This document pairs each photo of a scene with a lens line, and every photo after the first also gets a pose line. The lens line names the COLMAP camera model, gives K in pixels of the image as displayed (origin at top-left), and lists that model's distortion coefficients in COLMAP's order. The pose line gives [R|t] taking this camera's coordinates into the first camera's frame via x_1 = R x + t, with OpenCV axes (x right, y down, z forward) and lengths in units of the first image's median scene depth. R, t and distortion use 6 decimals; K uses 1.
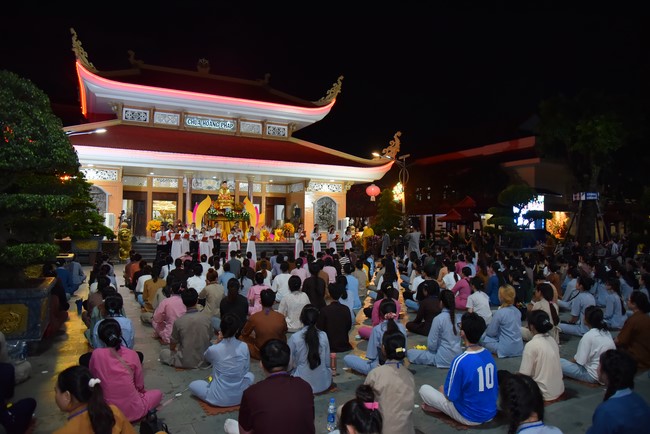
lens RADIAL K [[477.4, 0, 325.0], [0, 477.4, 217.0], [0, 0, 1]] dist [-0.001574, 0.007281]
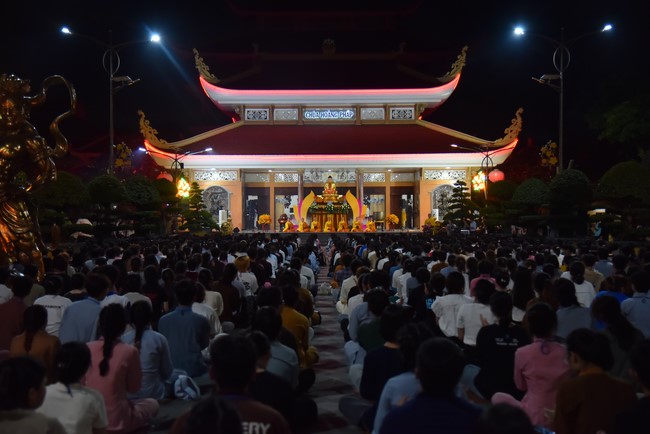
lens RADIAL K [[972.5, 0, 325.0], [0, 972.5, 217.0], [0, 0, 1]] dist [0.864596, 0.002579]
pose [[0.905598, -0.019227, -0.423702, 0.614538], [0.025526, 0.999632, 0.009195, -0.004194], [0.423369, -0.019142, 0.905755, -0.849416]]
